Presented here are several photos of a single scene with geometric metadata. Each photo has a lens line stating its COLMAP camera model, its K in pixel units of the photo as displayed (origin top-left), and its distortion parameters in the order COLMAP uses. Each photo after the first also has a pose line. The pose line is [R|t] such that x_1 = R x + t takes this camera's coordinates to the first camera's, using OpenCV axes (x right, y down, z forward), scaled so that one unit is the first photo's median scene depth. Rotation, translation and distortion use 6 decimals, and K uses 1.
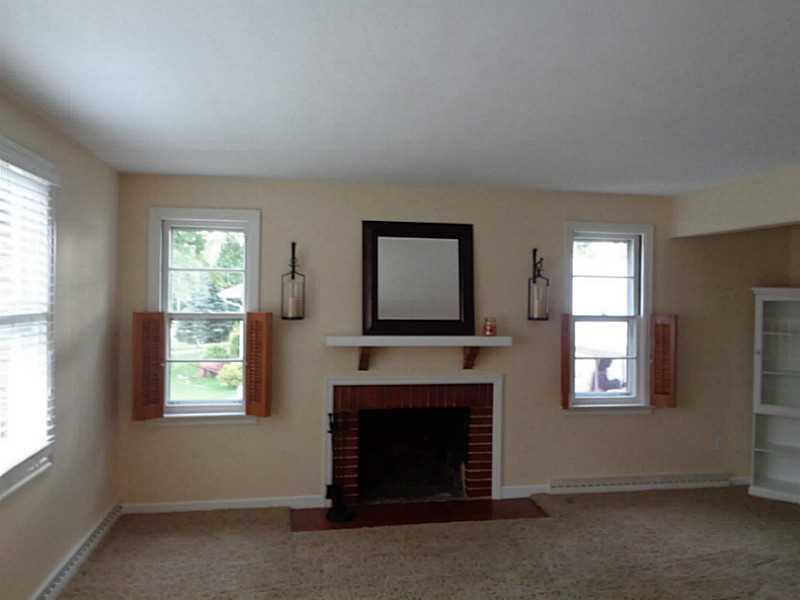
lens RADIAL K [[620.0, 0, 400.0], [0, 620.0, 300.0], [0, 0, 1]] dist [0.050087, 0.001233]
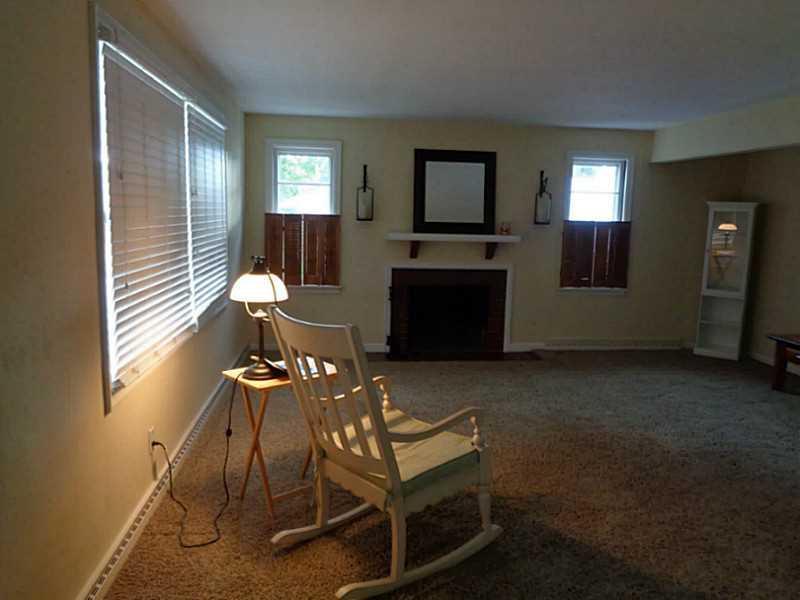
lens RADIAL K [[620.0, 0, 400.0], [0, 620.0, 300.0], [0, 0, 1]] dist [0.050087, 0.001233]
pose [[0.997188, 0.024306, -0.070894, 0.012311], [-0.014533, 0.990706, 0.135245, 0.016704], [0.073523, -0.133834, 0.988273, -0.391085]]
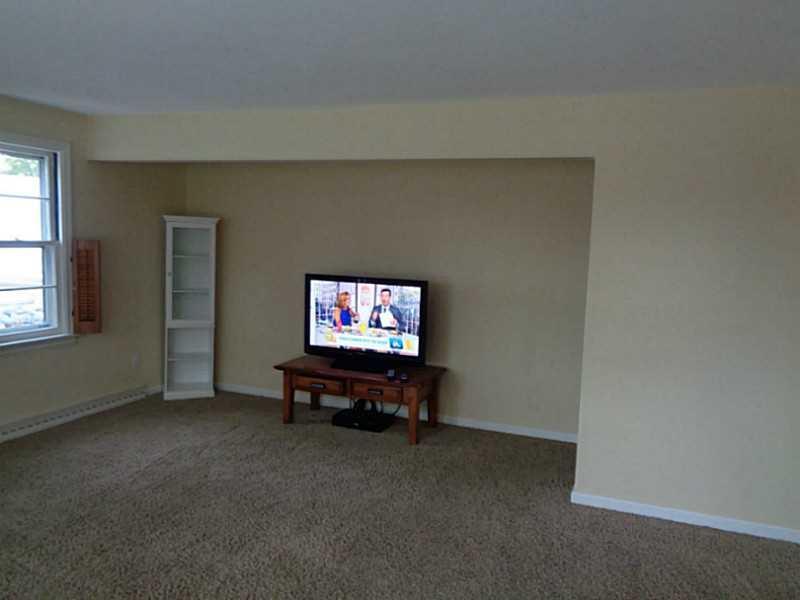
lens RADIAL K [[620.0, 0, 400.0], [0, 620.0, 300.0], [0, 0, 1]] dist [0.050087, 0.001233]
pose [[0.552434, -0.083568, 0.829357, -0.126958], [-0.018915, 0.993449, 0.112702, -0.003184], [-0.833342, -0.077948, 0.547234, 0.055032]]
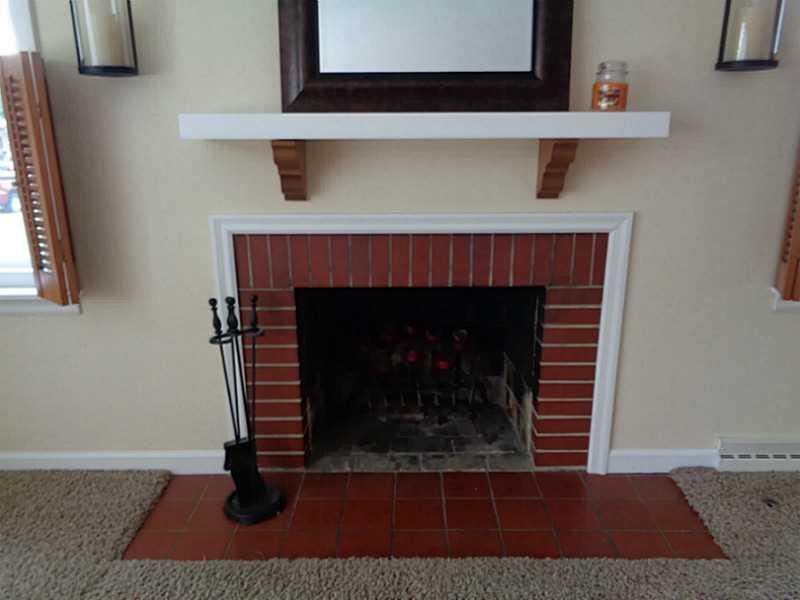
lens RADIAL K [[596.9, 0, 400.0], [0, 596.9, 300.0], [0, 0, 1]] dist [0.006805, 0.000644]
pose [[0.981885, 0.034481, -0.186315, 0.087986], [0.016293, 0.964296, 0.264327, 0.068226], [0.188778, -0.262574, 0.946265, 0.575432]]
